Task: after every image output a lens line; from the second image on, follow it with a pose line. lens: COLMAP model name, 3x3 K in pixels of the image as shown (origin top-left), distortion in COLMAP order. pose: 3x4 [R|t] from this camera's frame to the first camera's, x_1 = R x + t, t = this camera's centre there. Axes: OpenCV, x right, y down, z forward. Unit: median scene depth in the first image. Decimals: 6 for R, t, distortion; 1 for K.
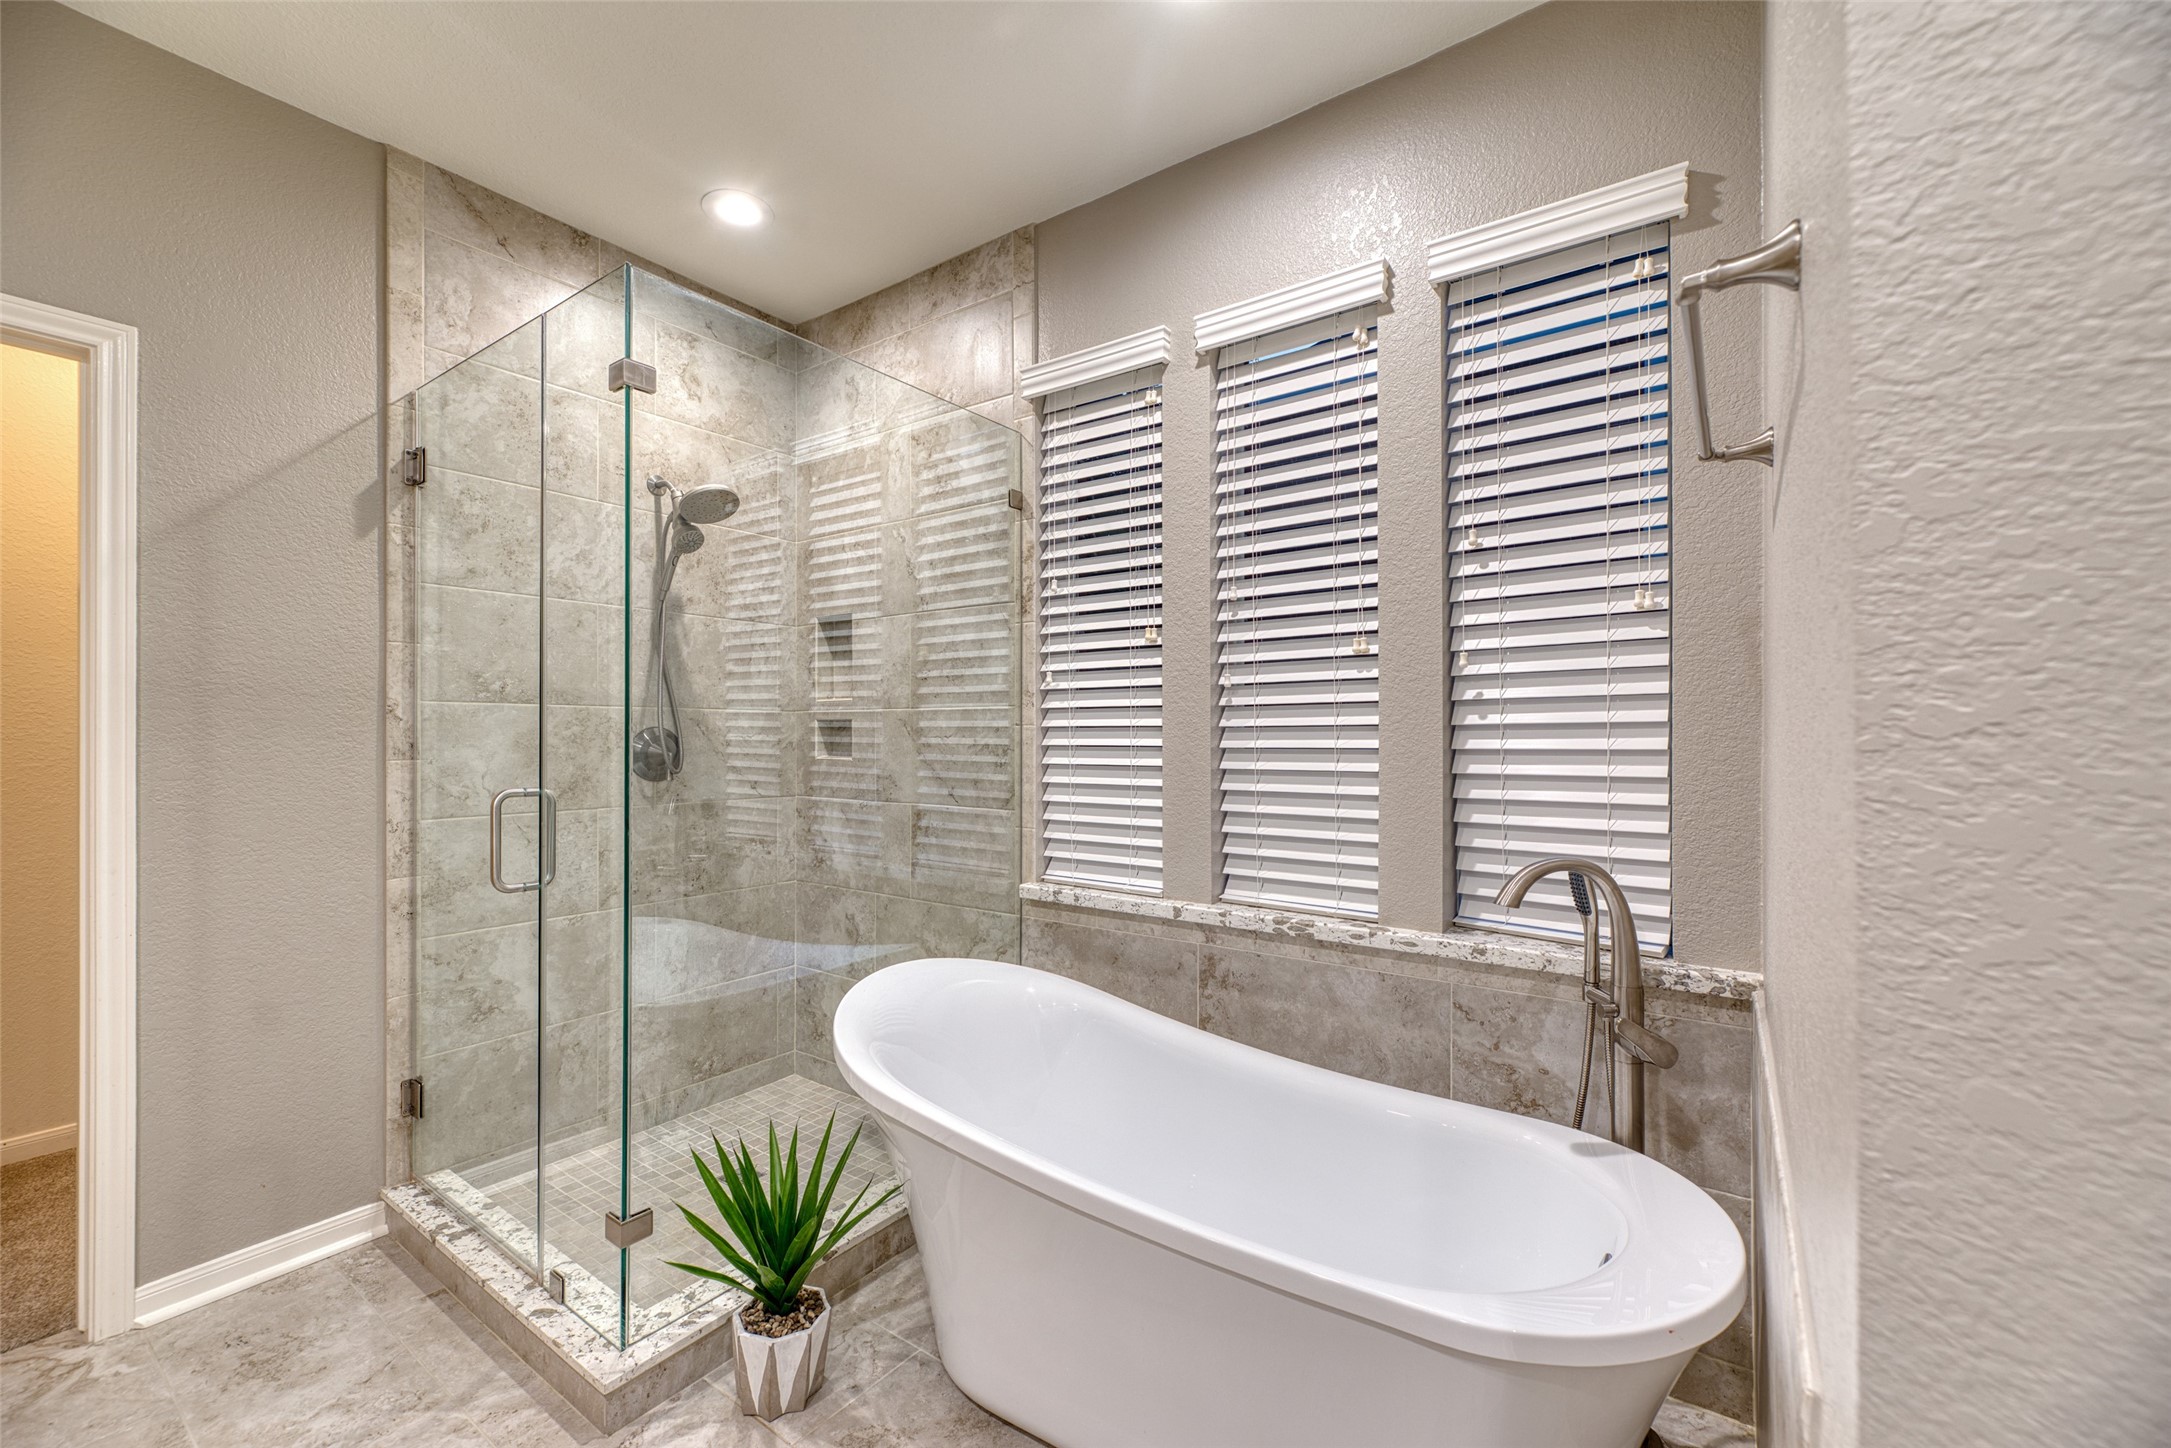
lens RADIAL K [[887.7, 0, 1098.5], [0, 887.7, 731.8], [0, 0, 1]] dist [-0.000376, 0.000402]
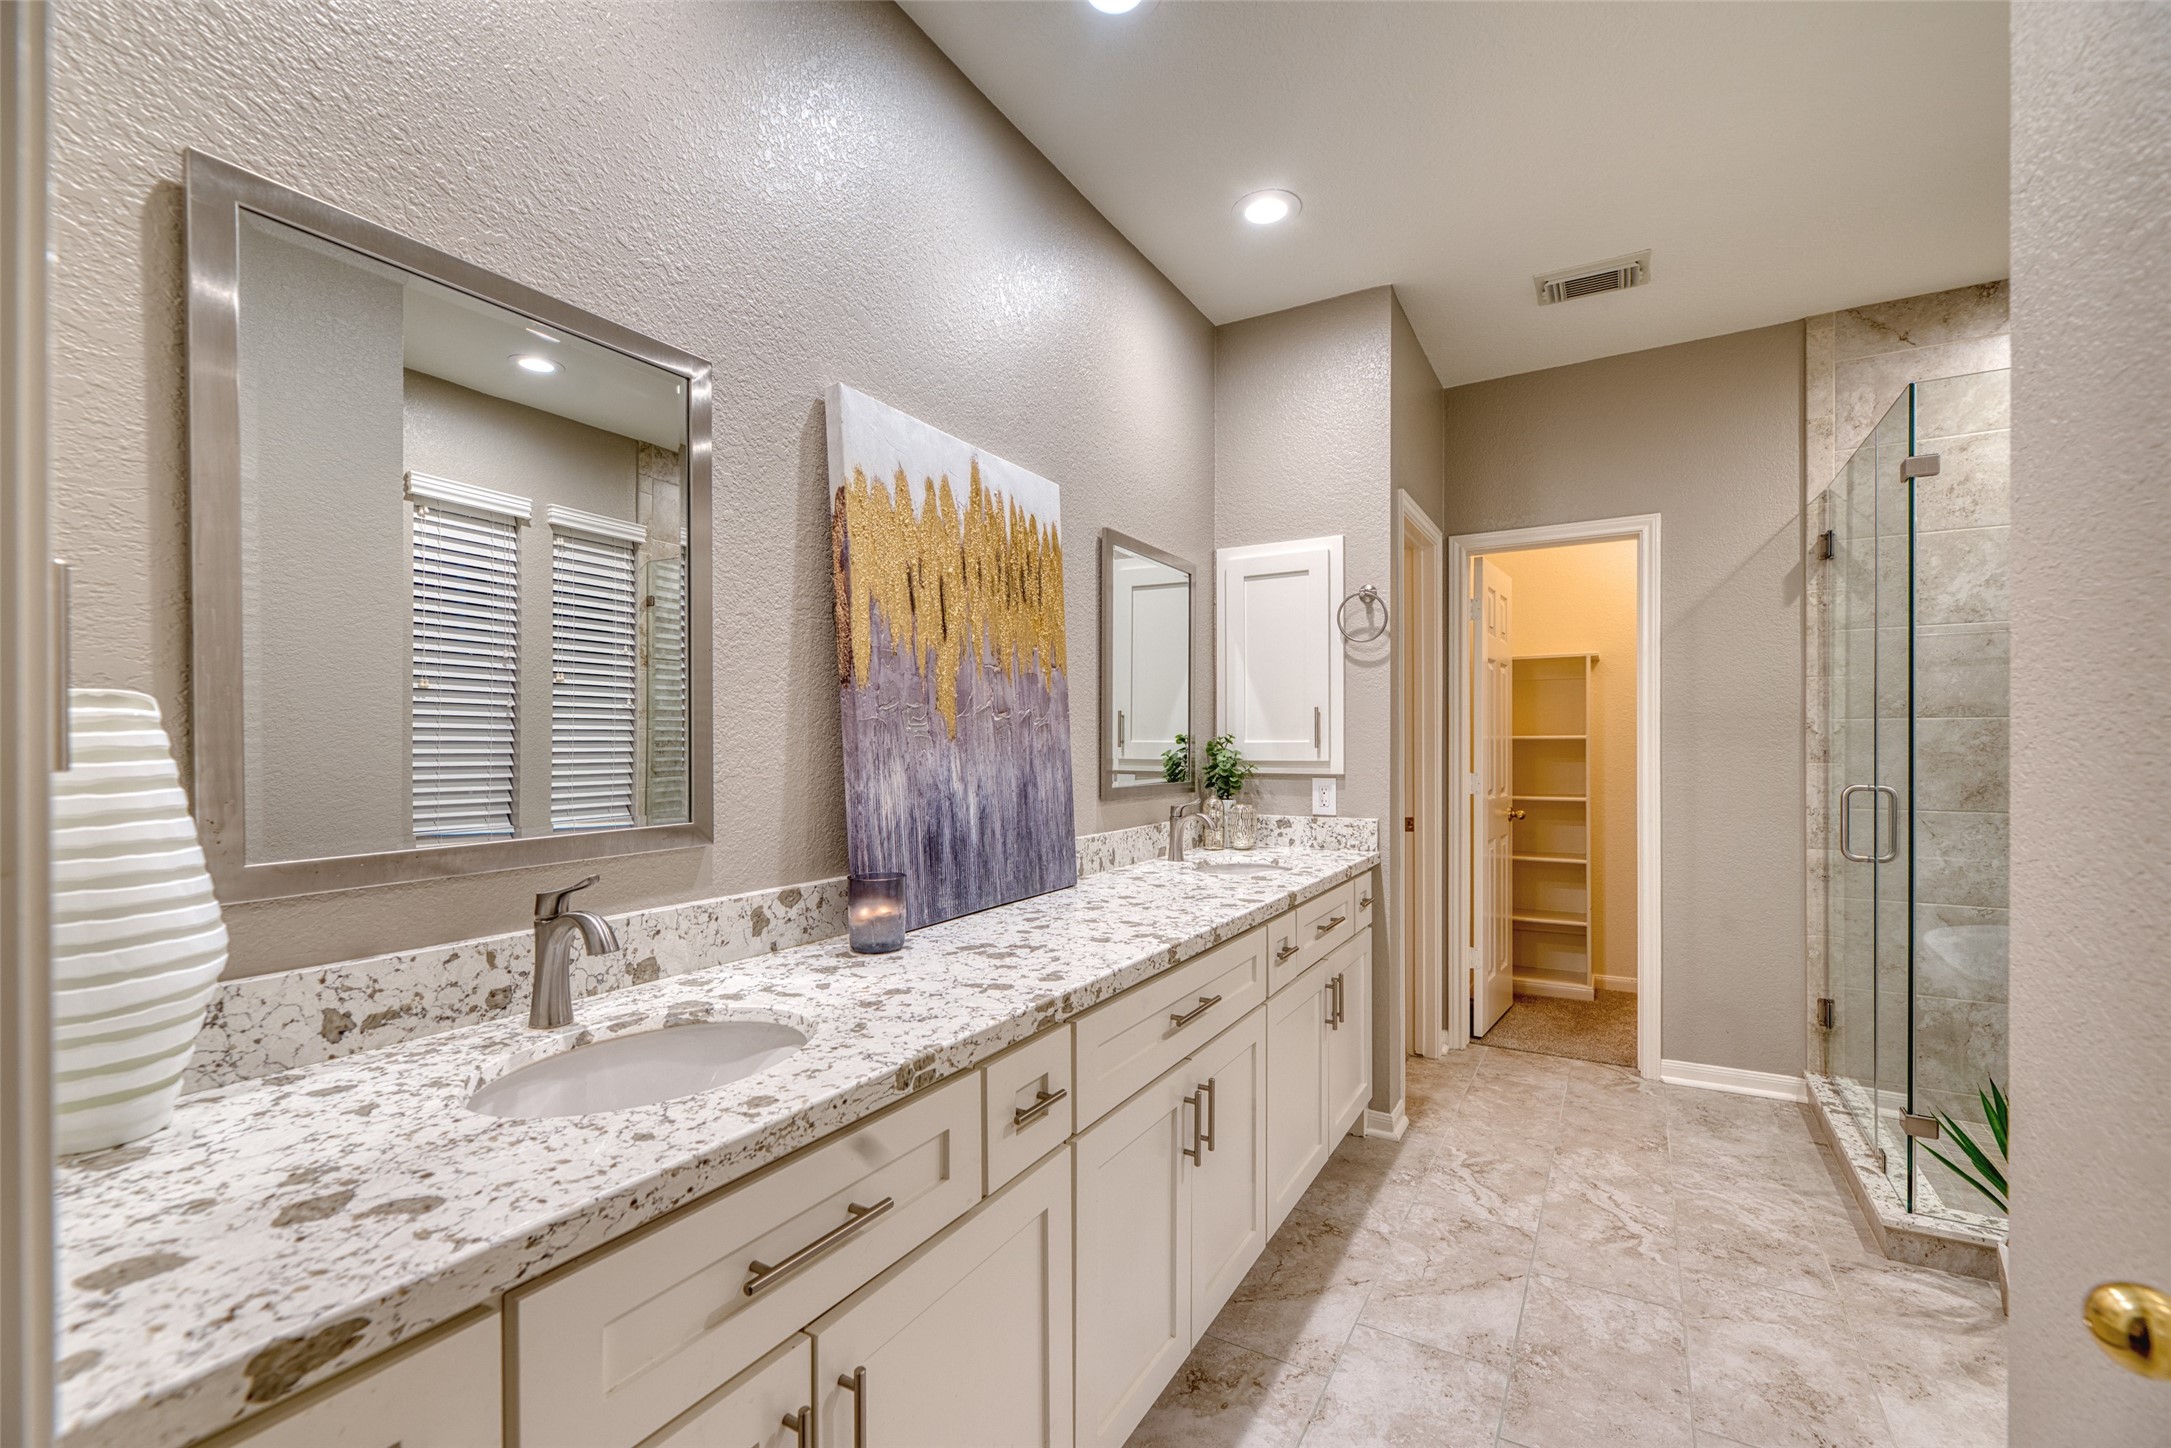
lens RADIAL K [[887.7, 0, 1097.6], [0, 887.7, 740.2], [0, 0, 1]] dist [-0.000376, 0.000402]
pose [[0.088673, -0.002302, -0.996058, 0.477183], [0.002518, 0.999995, -0.002087, -0.002842], [0.996058, -0.002323, 0.088679, -0.223577]]
